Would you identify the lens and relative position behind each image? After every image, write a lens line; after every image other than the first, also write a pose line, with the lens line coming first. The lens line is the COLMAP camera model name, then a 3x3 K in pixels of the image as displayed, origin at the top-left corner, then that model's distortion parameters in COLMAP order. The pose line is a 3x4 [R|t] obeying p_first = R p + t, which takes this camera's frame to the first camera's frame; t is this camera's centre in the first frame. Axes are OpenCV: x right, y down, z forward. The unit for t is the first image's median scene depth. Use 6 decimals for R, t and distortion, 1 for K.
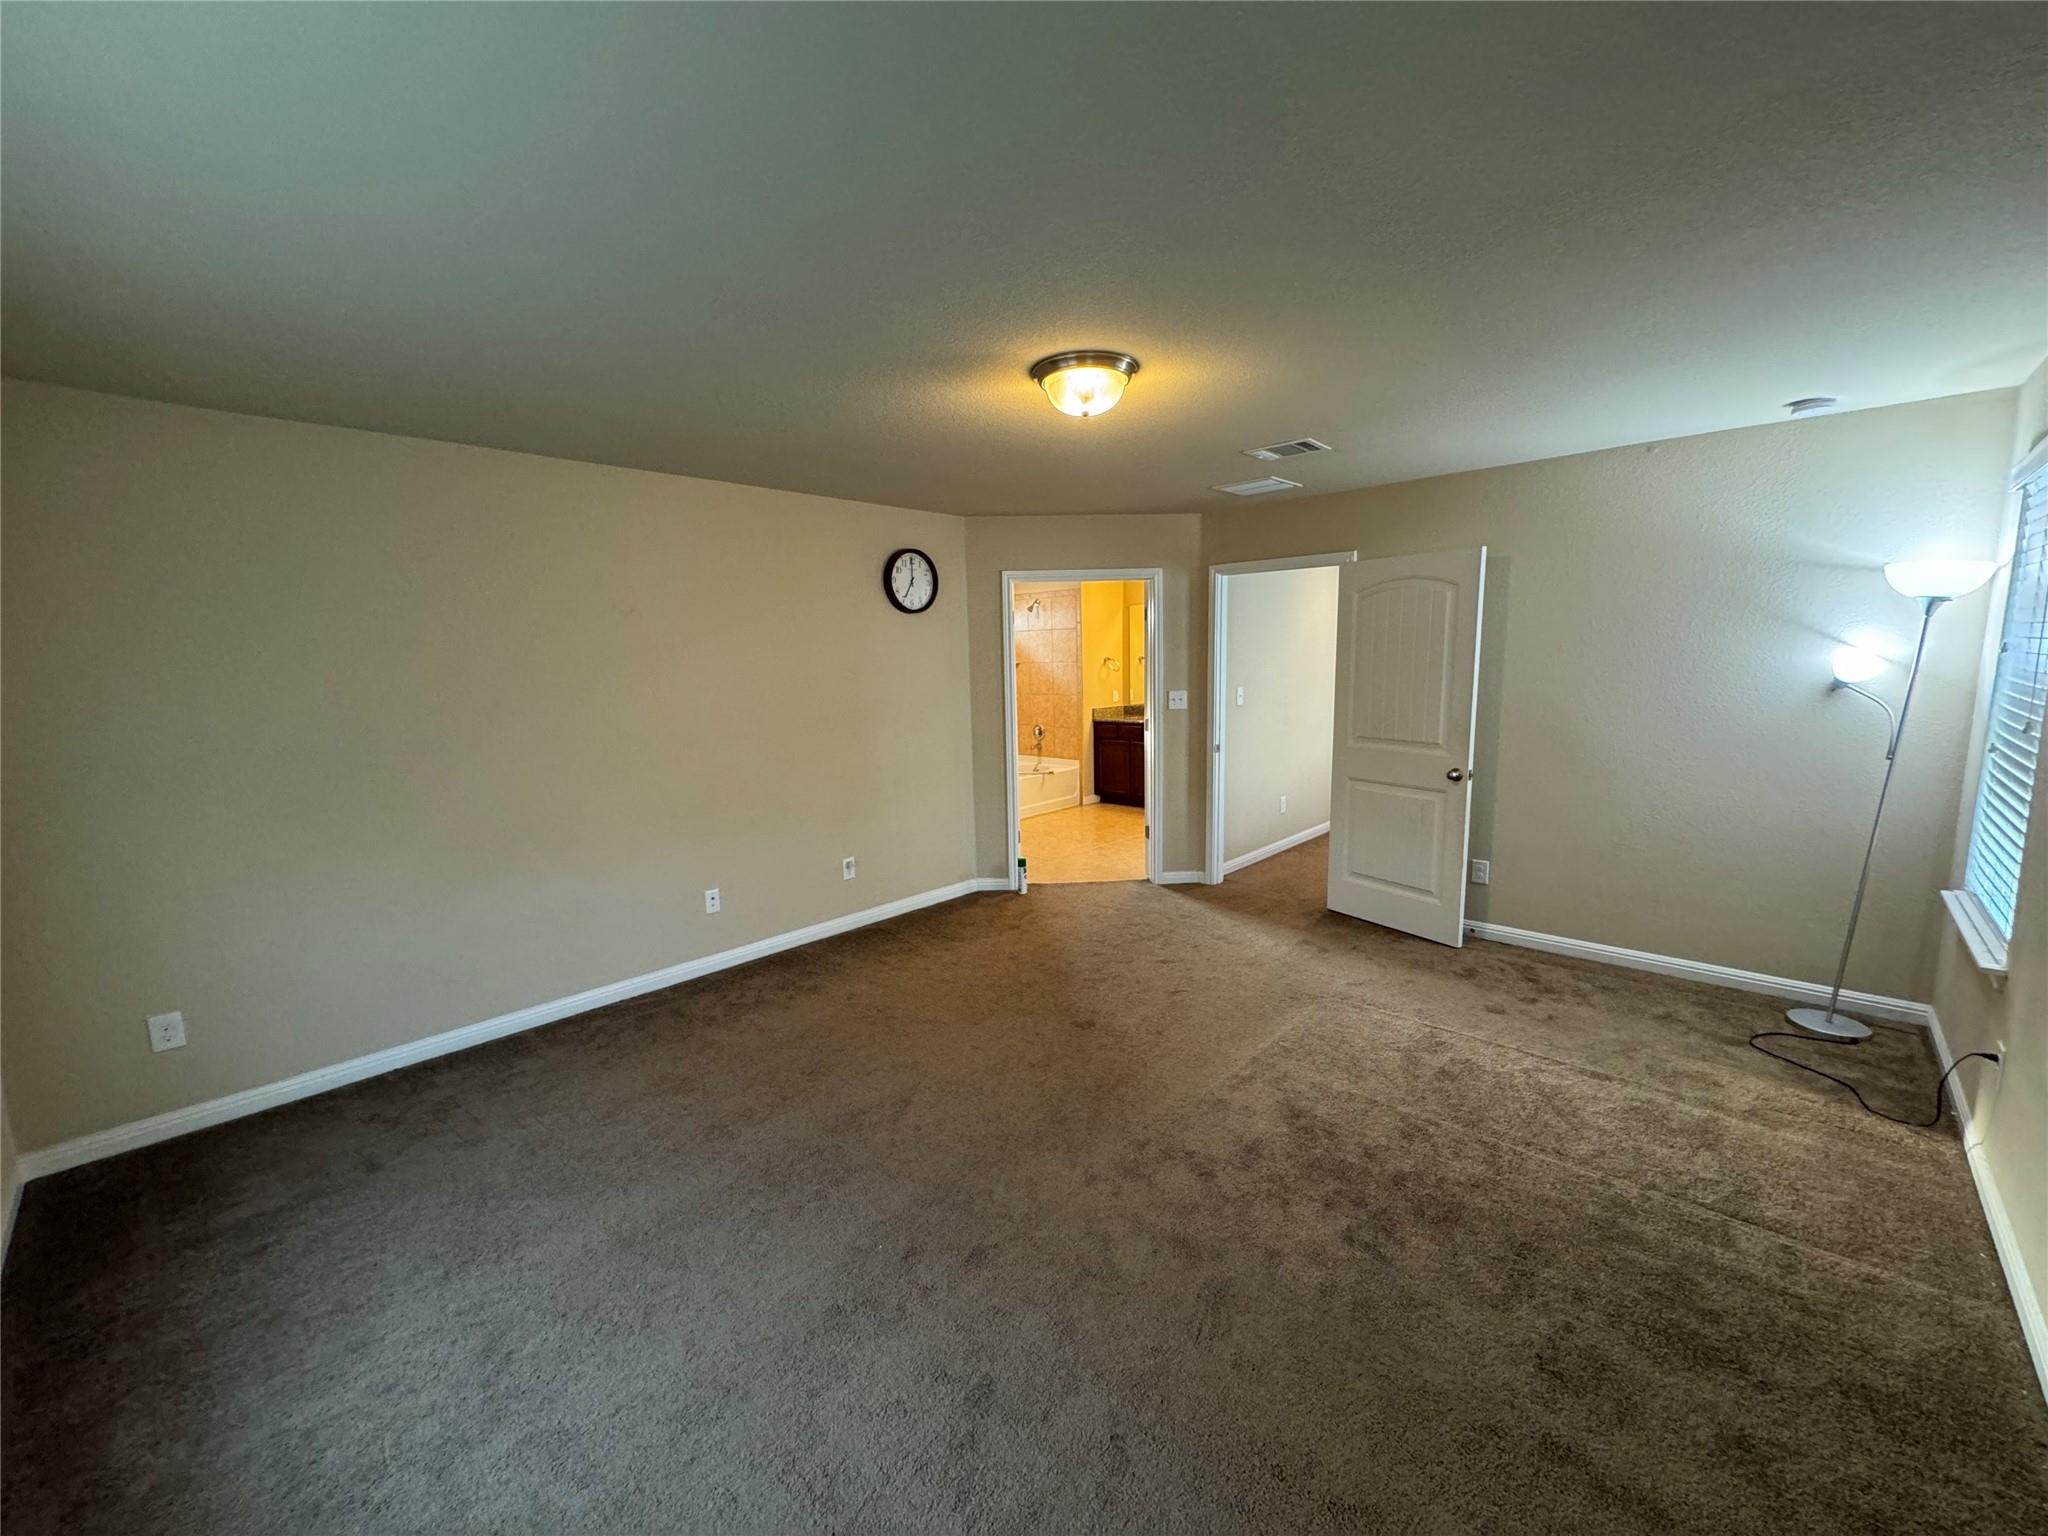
lens RADIAL K [[814.8, 0, 1023.6], [0, 814.8, 766.1], [0, 0, 1]] dist [-0.000715, 0.000537]
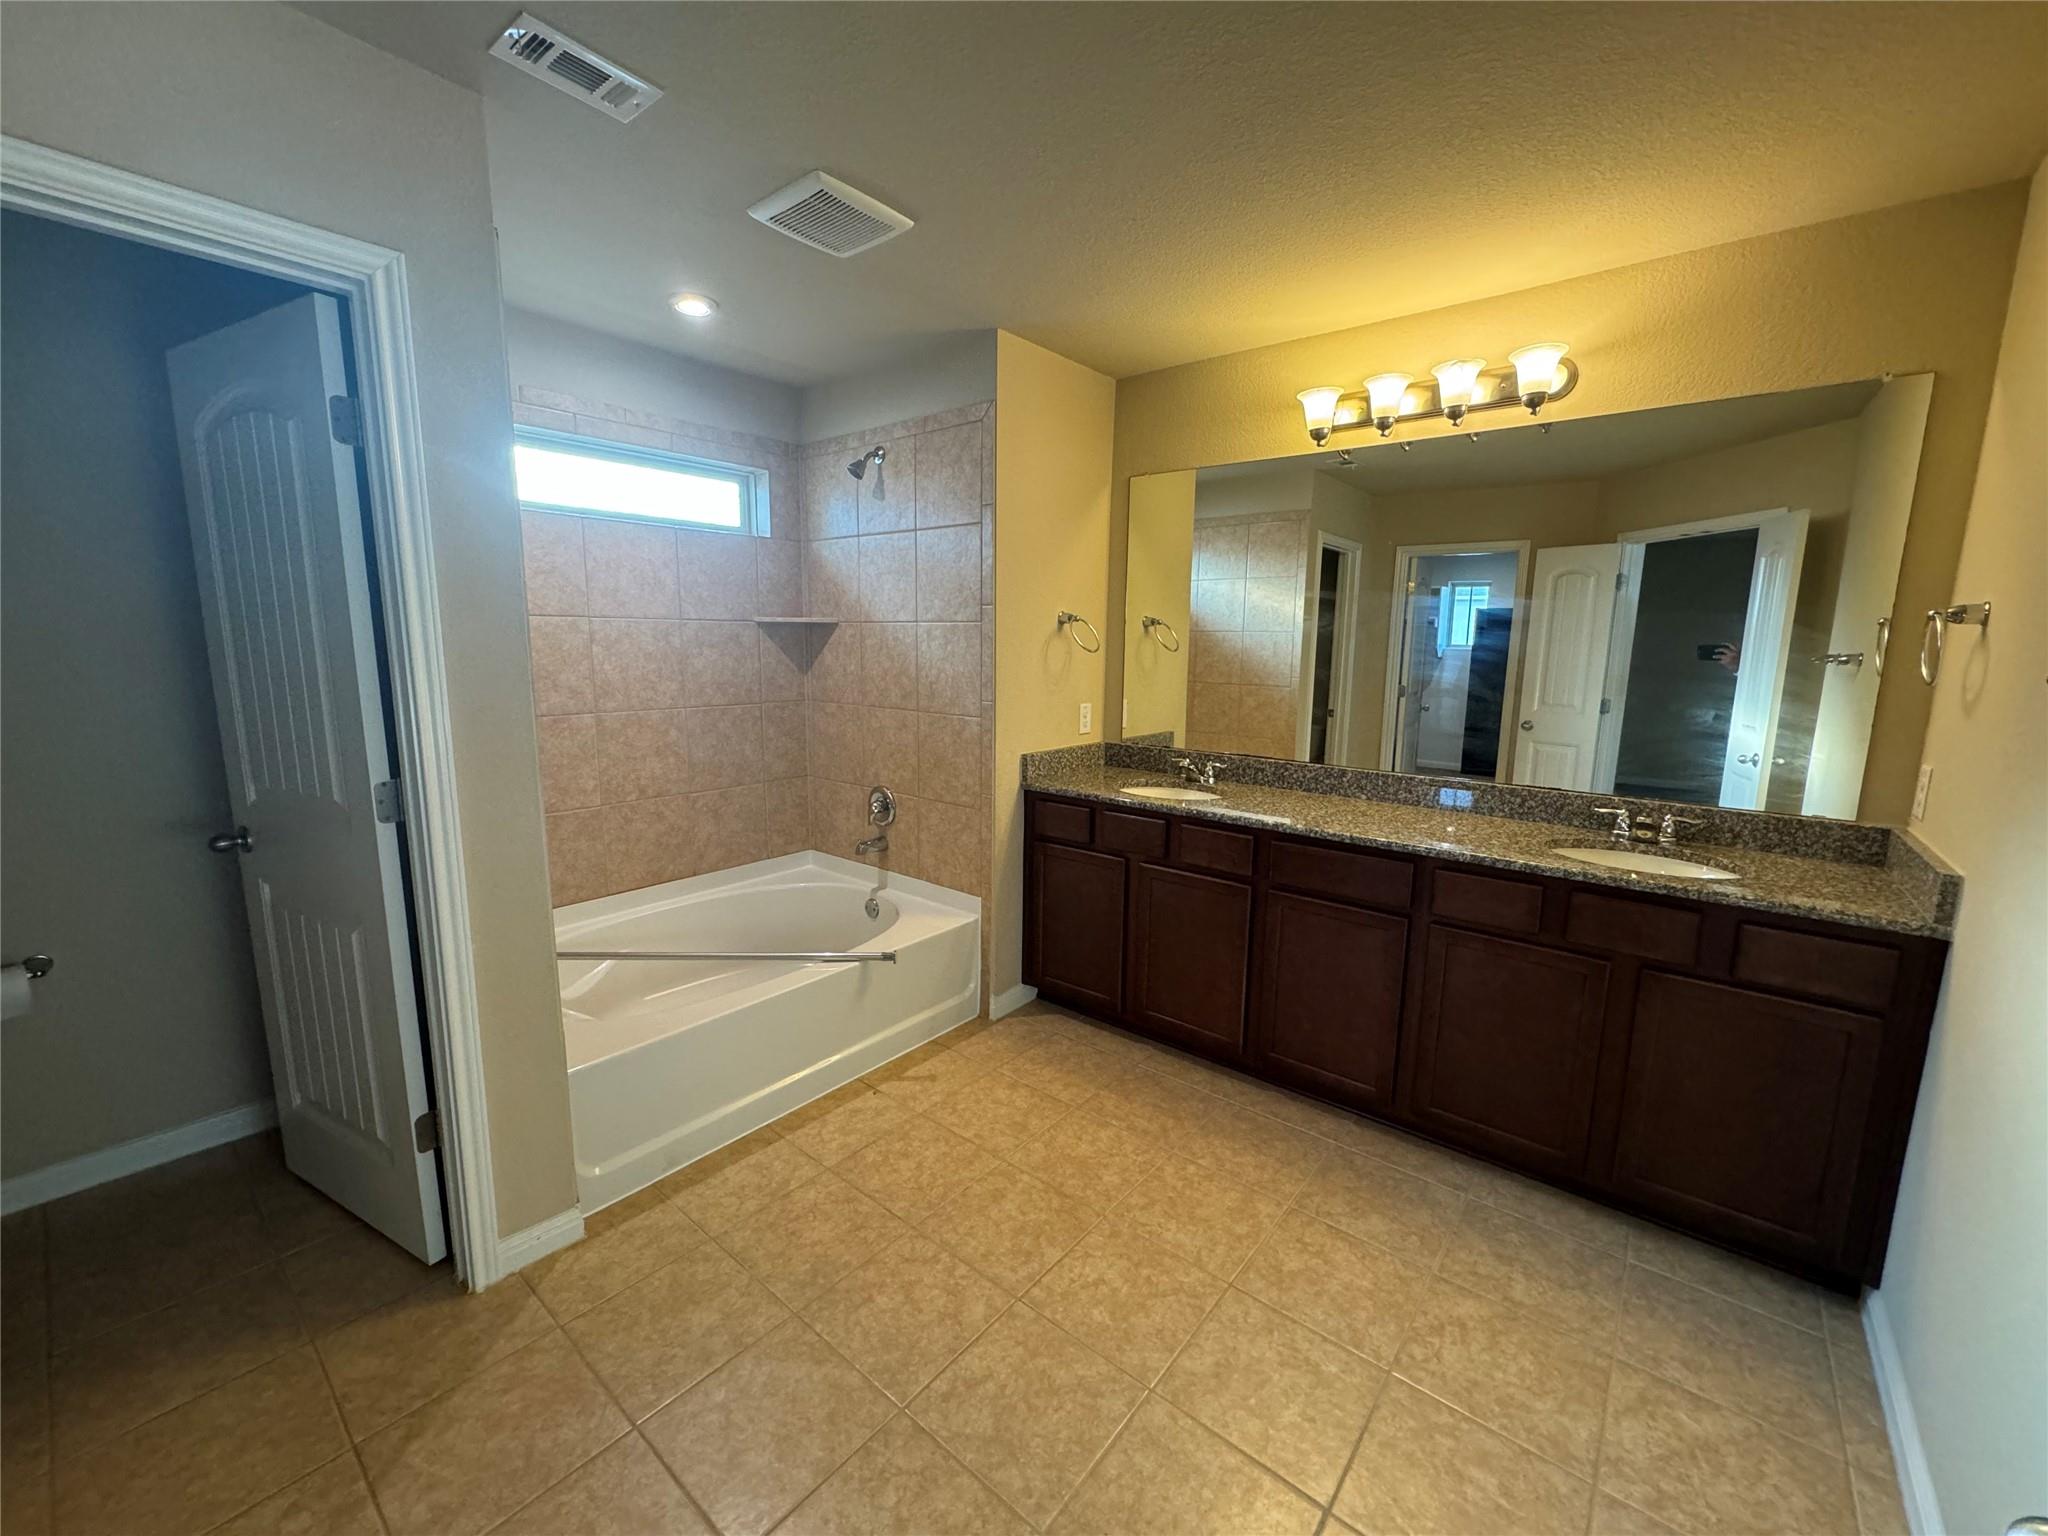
lens RADIAL K [[814.8, 0, 1024.5], [0, 814.8, 769.0], [0, 0, 1]] dist [-0.000715, 0.000537]
pose [[0.997570, 0.025283, 0.064927, 0.061709], [-0.027531, 0.999044, 0.033964, -0.075675], [-0.064006, -0.035668, 0.997312, 0.634364]]
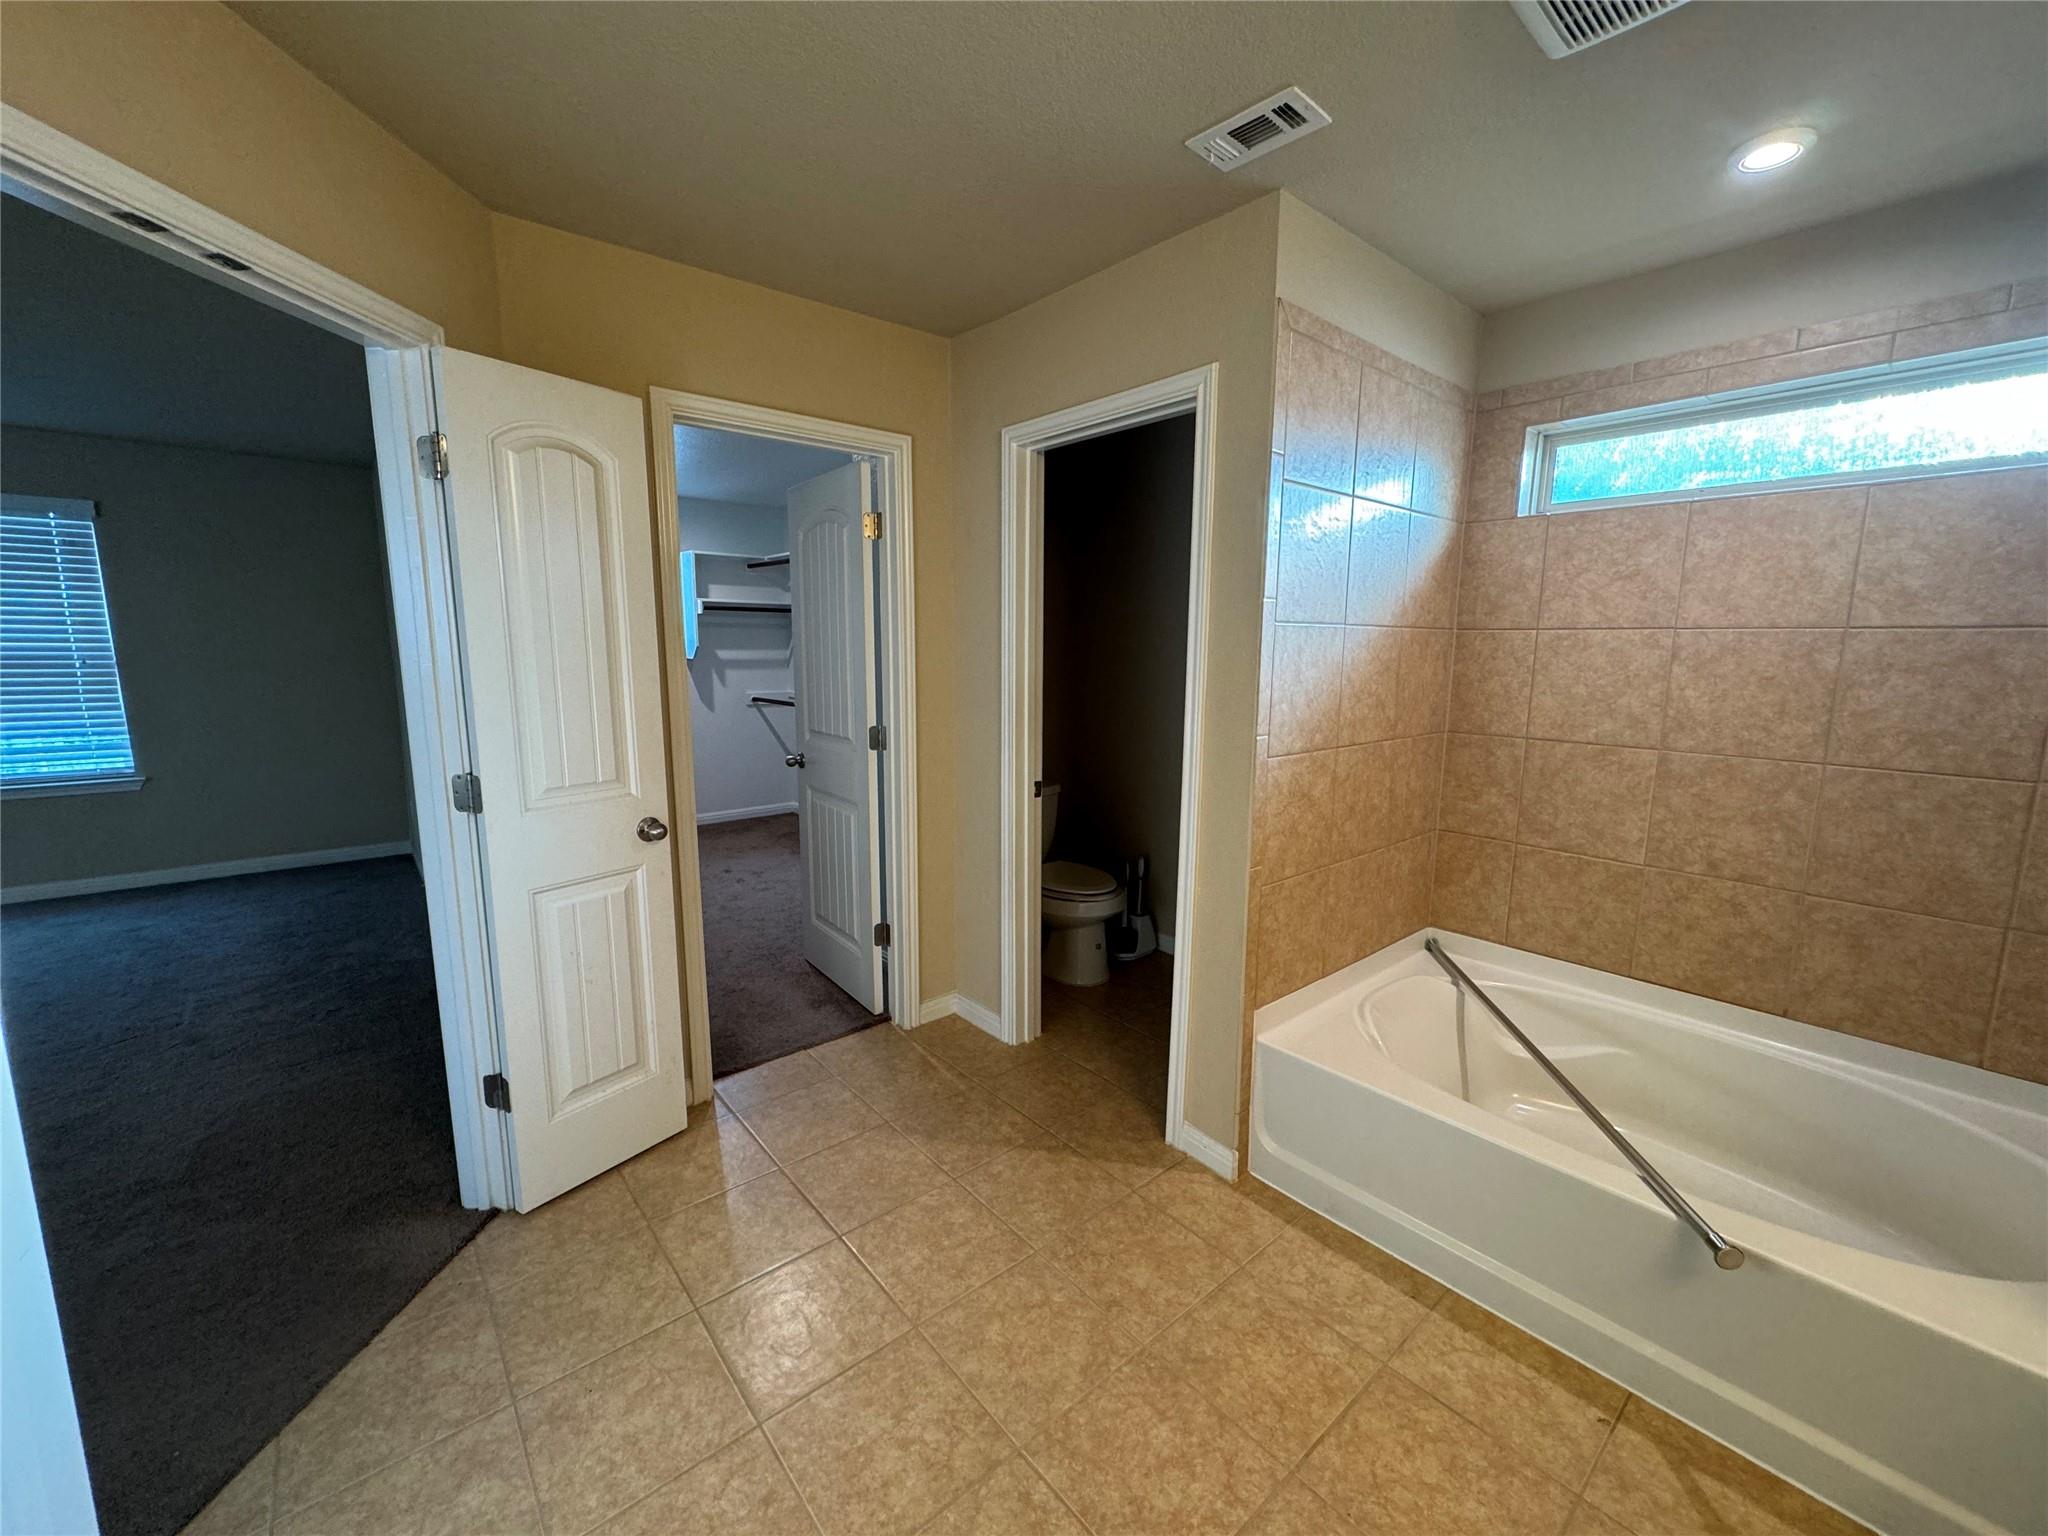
lens RADIAL K [[814.8, 0, 1028.8], [0, 814.8, 769.4], [0, 0, 1]] dist [-0.000715, 0.000537]
pose [[-0.110428, 0.175211, -0.978318, 0.193773], [-0.128824, 0.973511, 0.188891, -0.100612], [0.985500, 0.146890, -0.084931, 0.806882]]
